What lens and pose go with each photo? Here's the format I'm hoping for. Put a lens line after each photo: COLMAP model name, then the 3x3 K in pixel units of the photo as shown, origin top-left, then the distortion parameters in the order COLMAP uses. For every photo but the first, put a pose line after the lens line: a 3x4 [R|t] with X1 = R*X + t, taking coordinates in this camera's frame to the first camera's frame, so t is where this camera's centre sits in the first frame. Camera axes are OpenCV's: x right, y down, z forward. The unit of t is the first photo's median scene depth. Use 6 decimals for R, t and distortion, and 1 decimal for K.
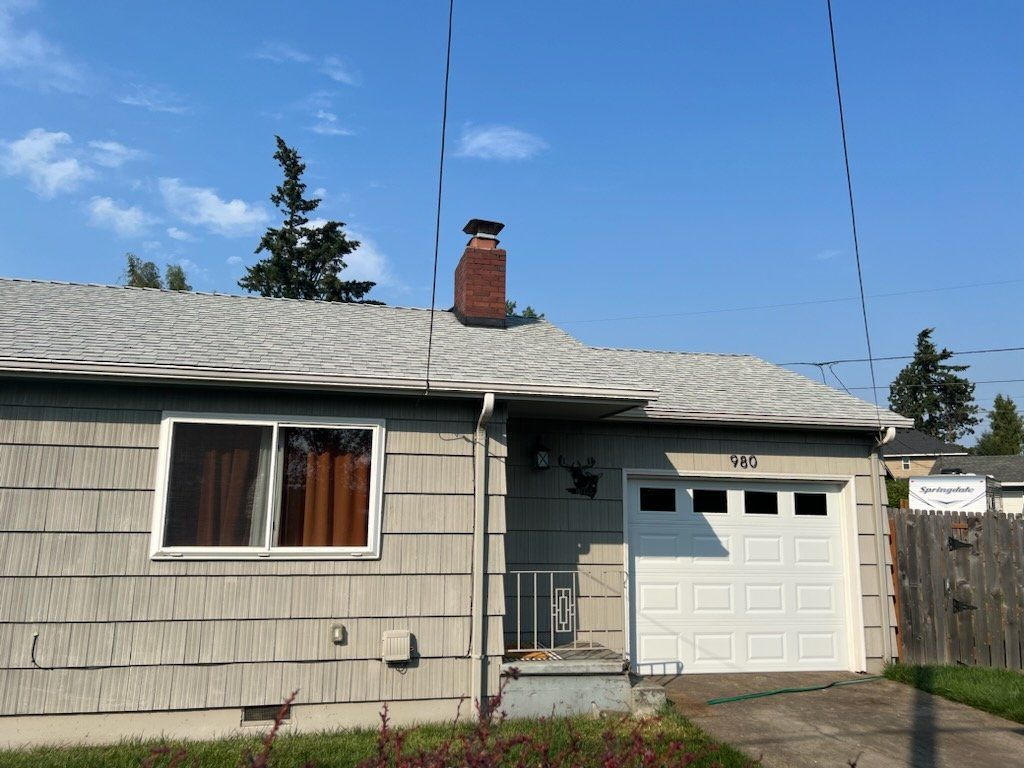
lens RADIAL K [[854.2, 0, 513.1], [0, 854.2, 406.8], [0, 0, 1]] dist [0.071348, -0.099822]
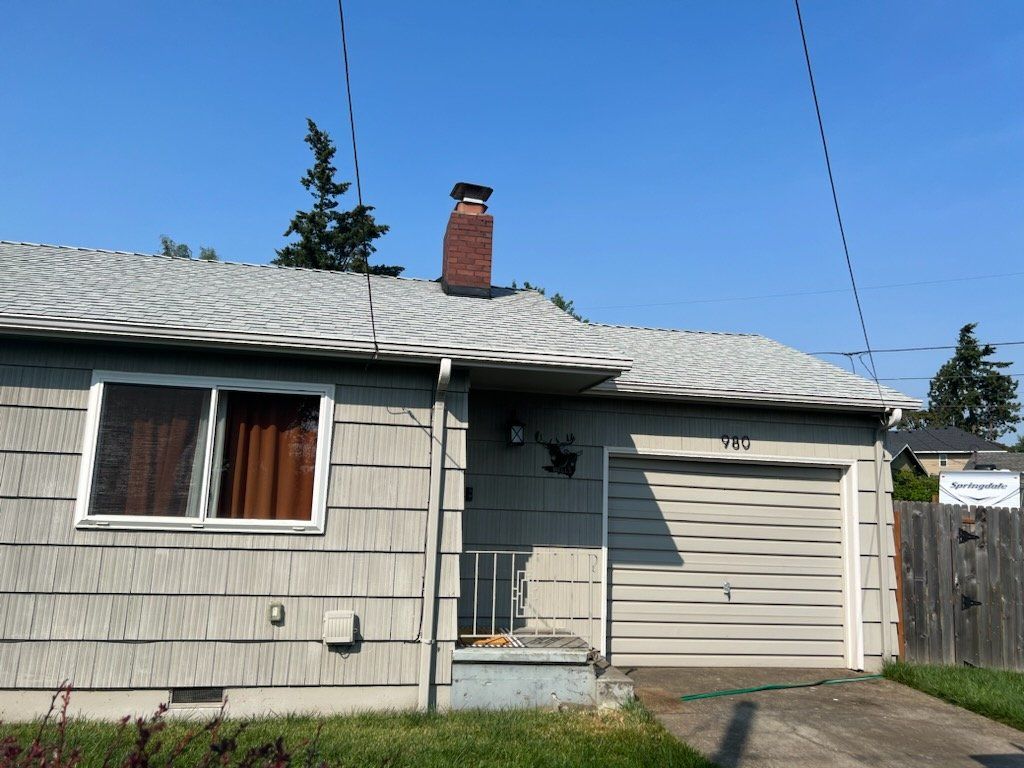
lens RADIAL K [[854.2, 0, 513.1], [0, 854.2, 406.8], [0, 0, 1]] dist [0.071348, -0.099822]
pose [[0.999146, 0.018548, -0.036931, 0.077565], [-0.018065, 0.999747, 0.013383, 0.022010], [0.037170, -0.012704, 0.999228, 0.074347]]
